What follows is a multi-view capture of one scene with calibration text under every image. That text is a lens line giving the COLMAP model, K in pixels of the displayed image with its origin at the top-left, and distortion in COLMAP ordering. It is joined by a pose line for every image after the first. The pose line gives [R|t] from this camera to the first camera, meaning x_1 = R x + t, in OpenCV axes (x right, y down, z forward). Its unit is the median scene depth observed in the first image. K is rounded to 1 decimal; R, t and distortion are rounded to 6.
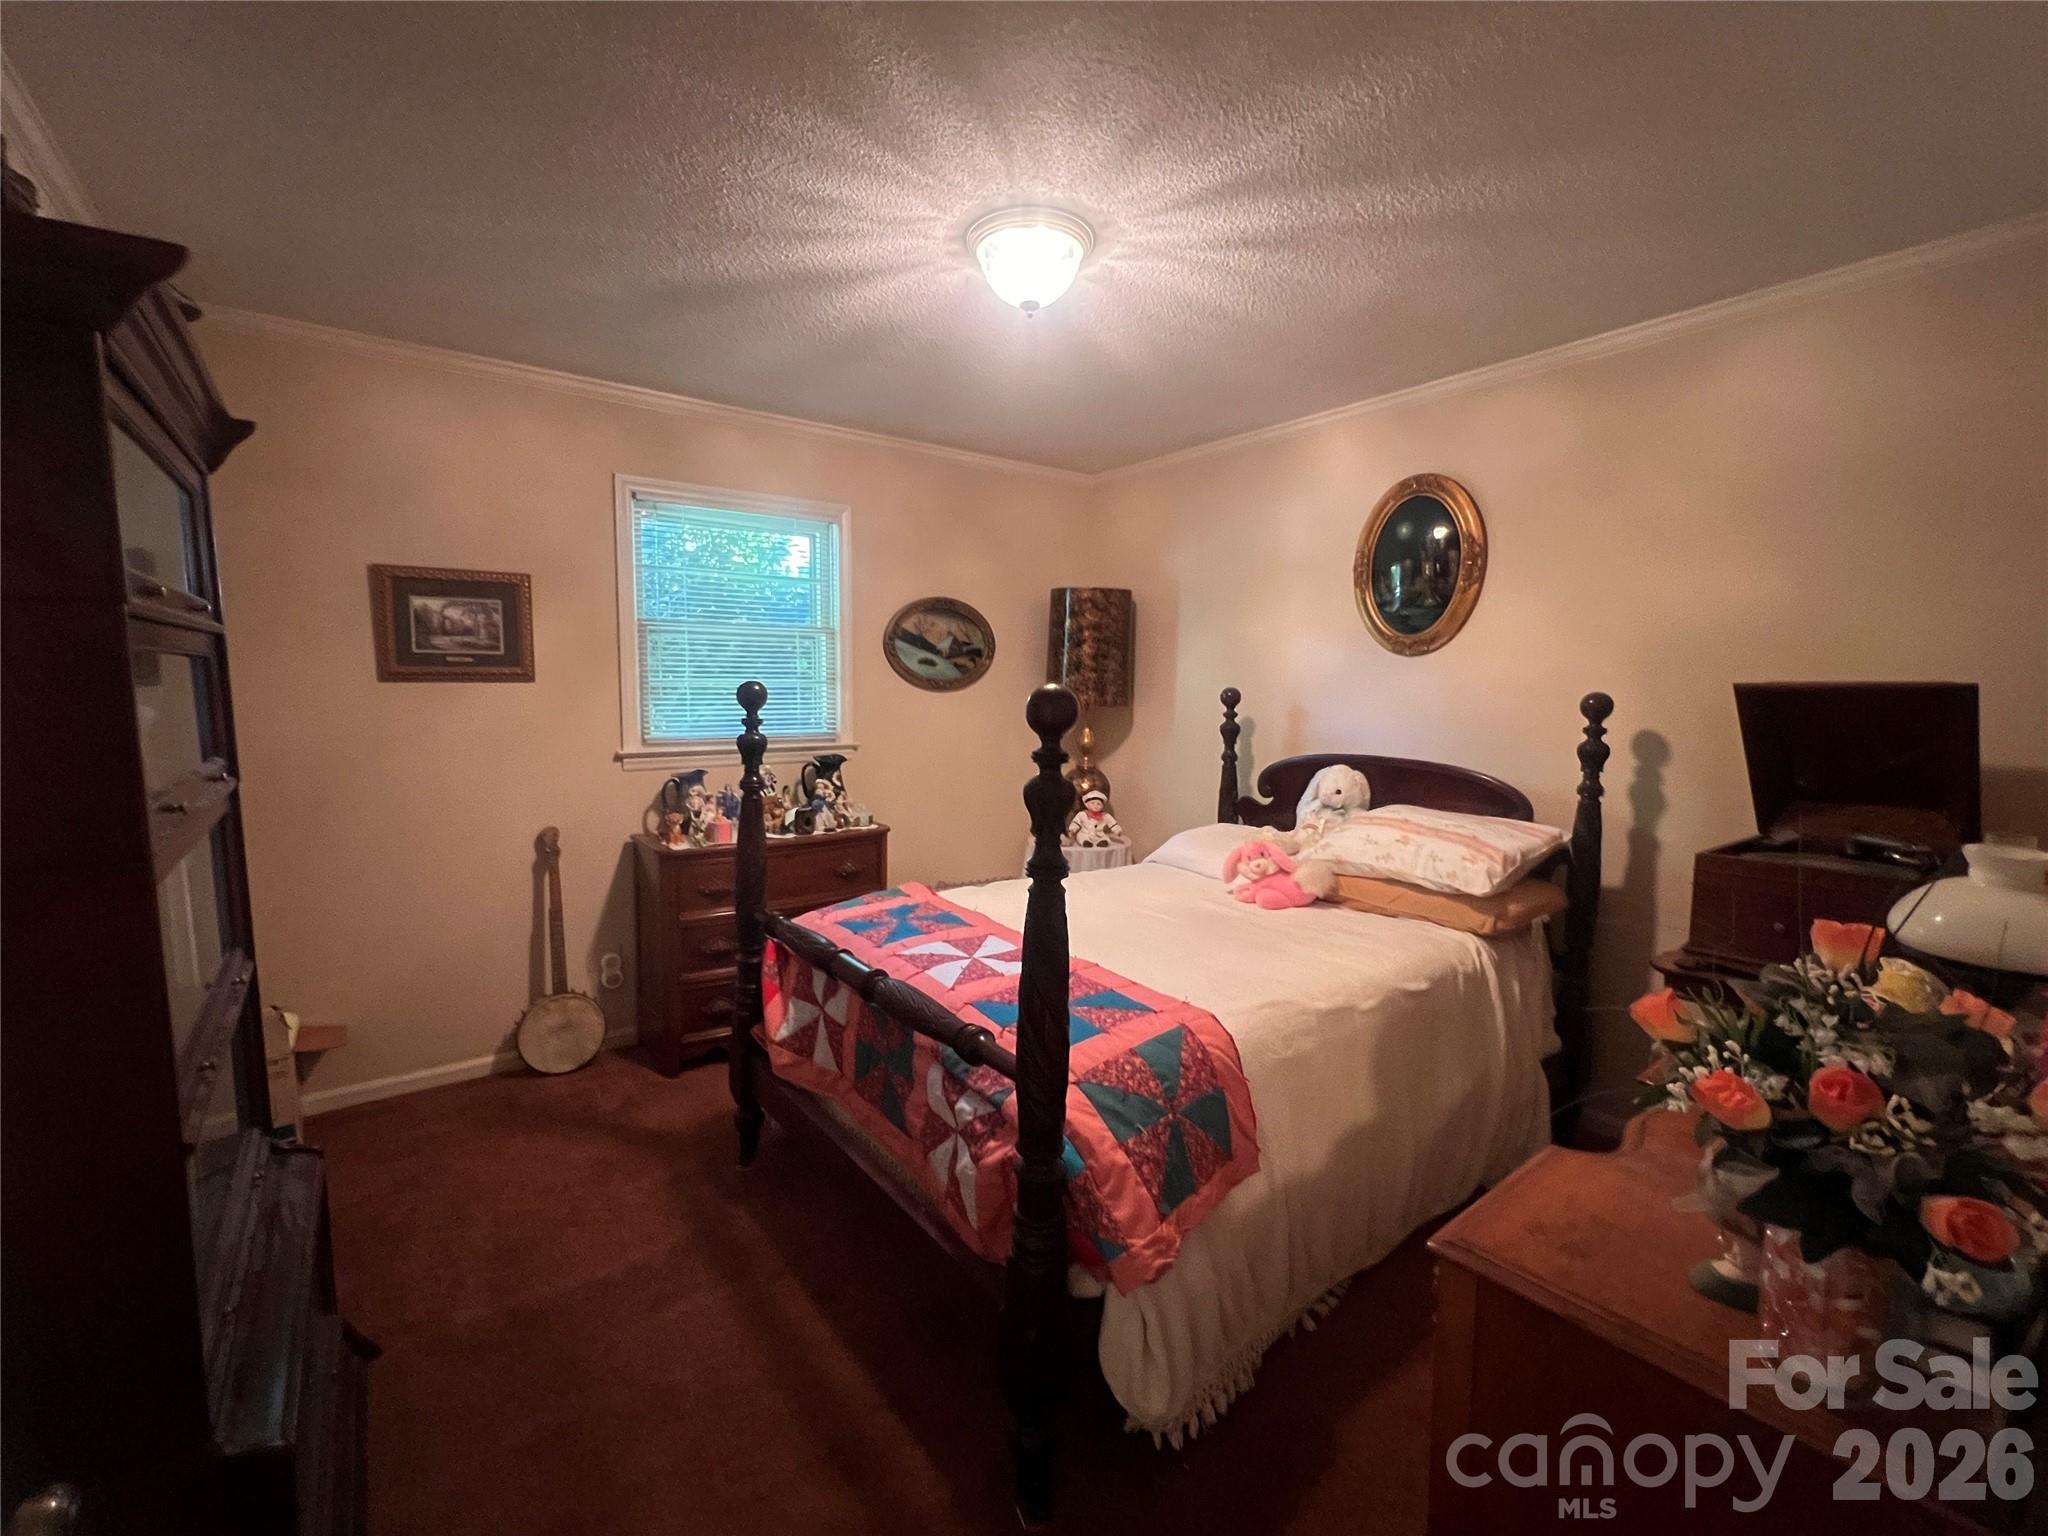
lens RADIAL K [[878.0, 0, 1024.0], [0, 878.0, 768.0], [0, 0, 1]] dist [0.002189, 0.000132]
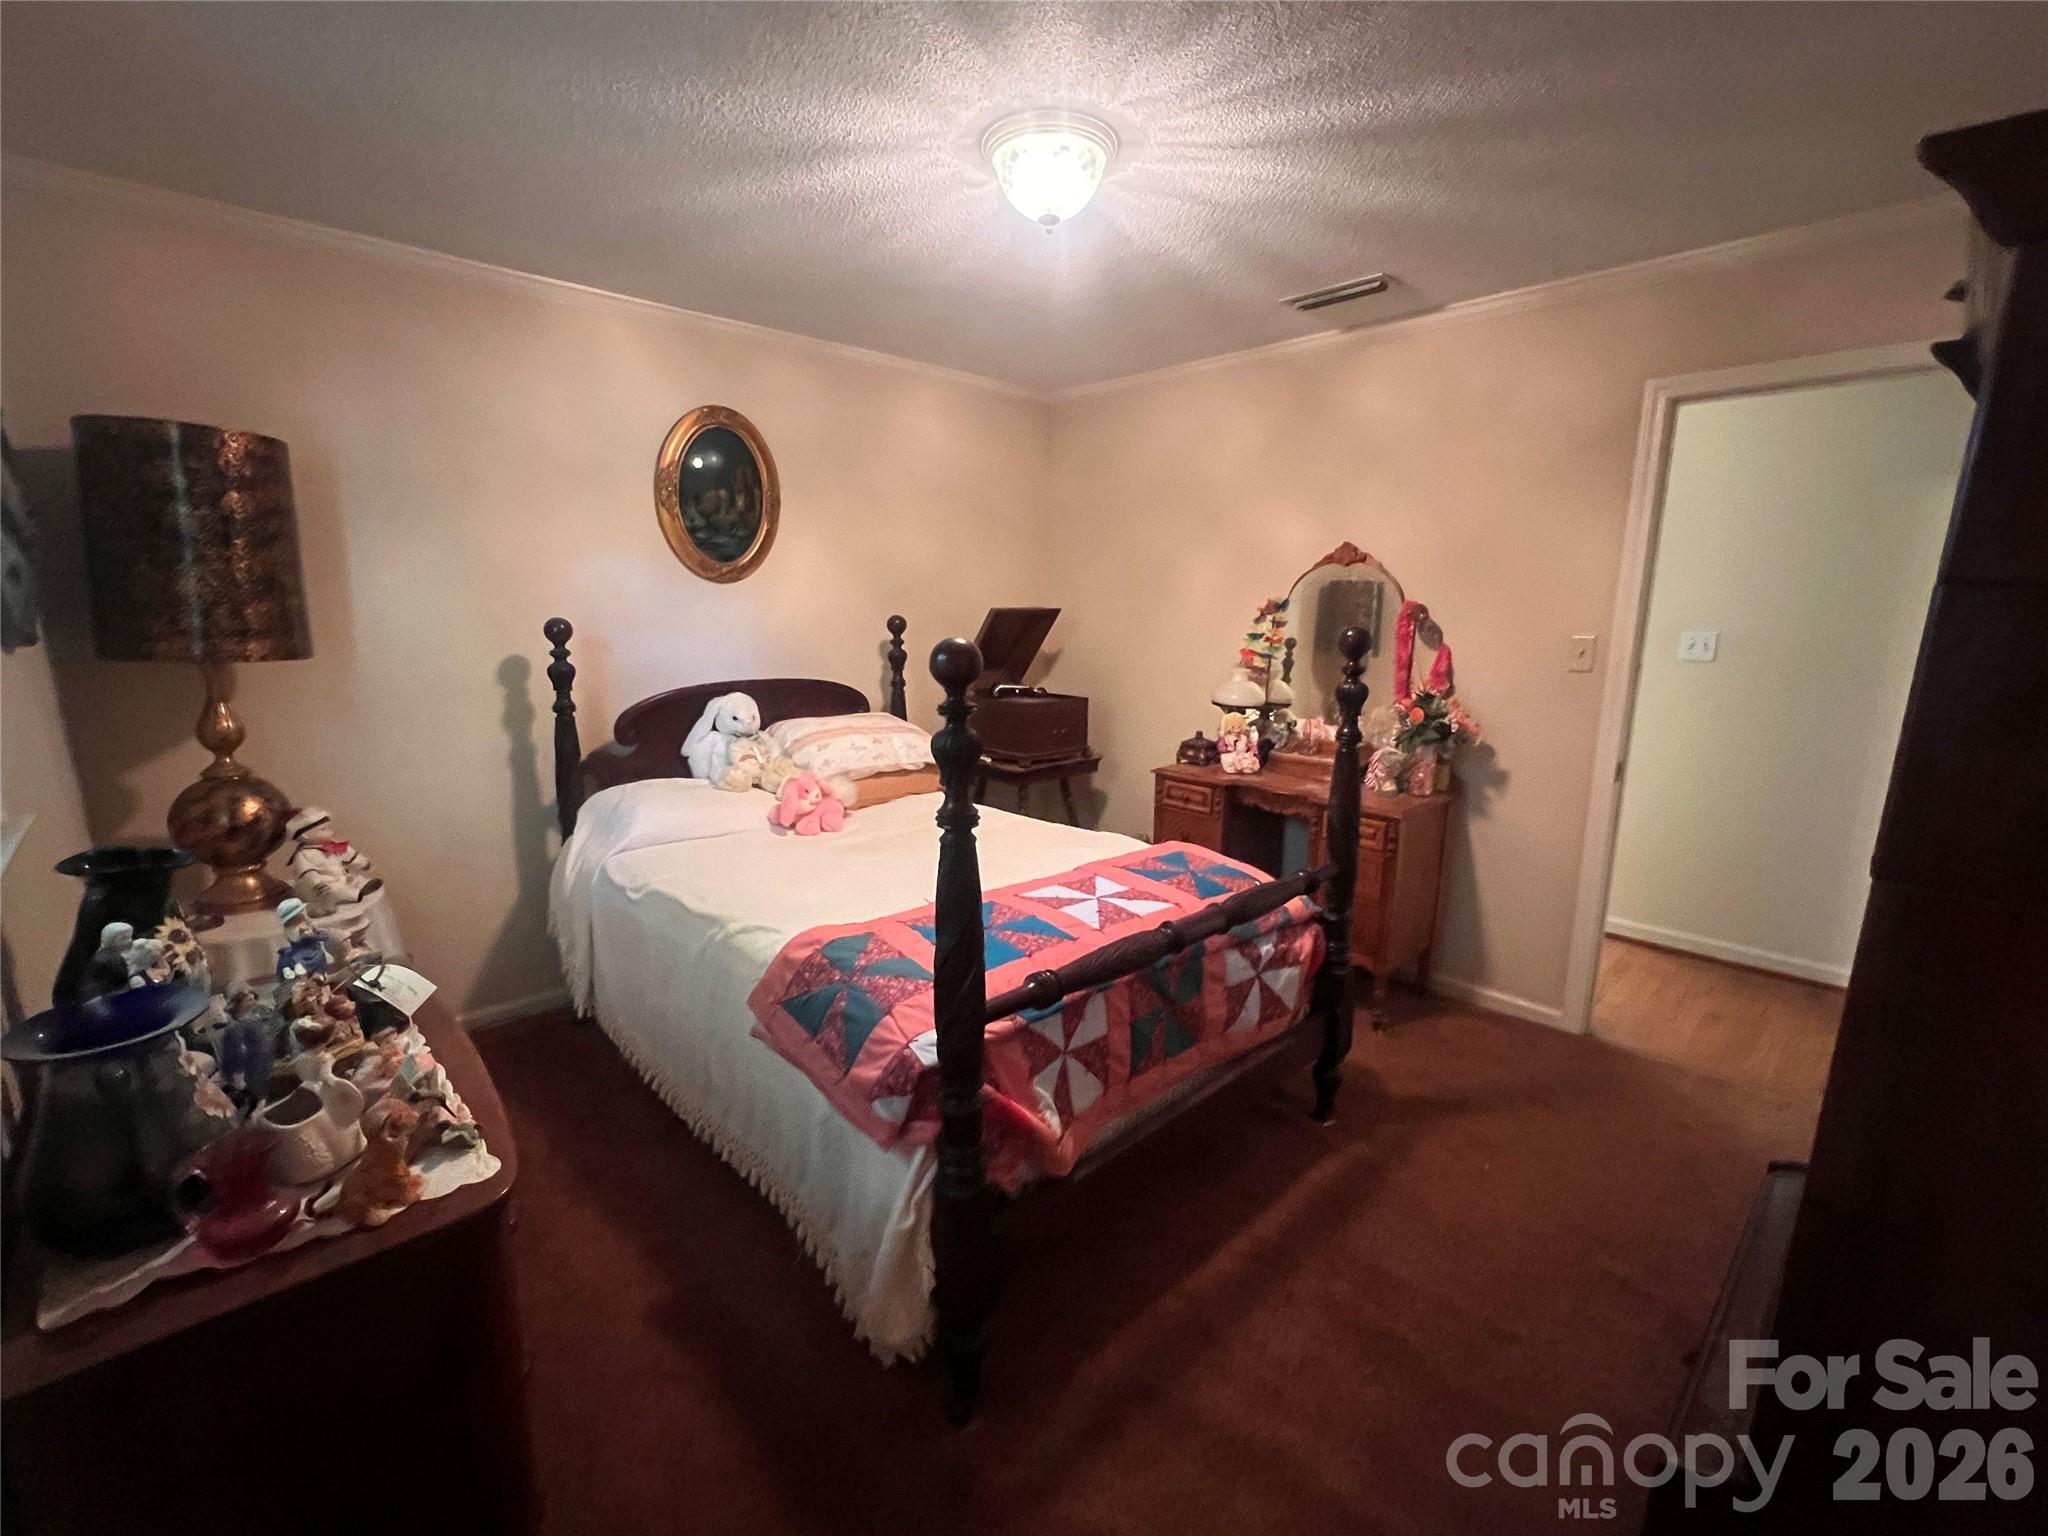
lens RADIAL K [[878.0, 0, 1024.0], [0, 878.0, 768.0], [0, 0, 1]] dist [0.002189, 0.000132]
pose [[-0.124417, -0.197142, 0.972448, -0.832782], [0.086696, 0.974155, 0.208580, -0.124532], [-0.988435, 0.110258, -0.104110, 0.969879]]
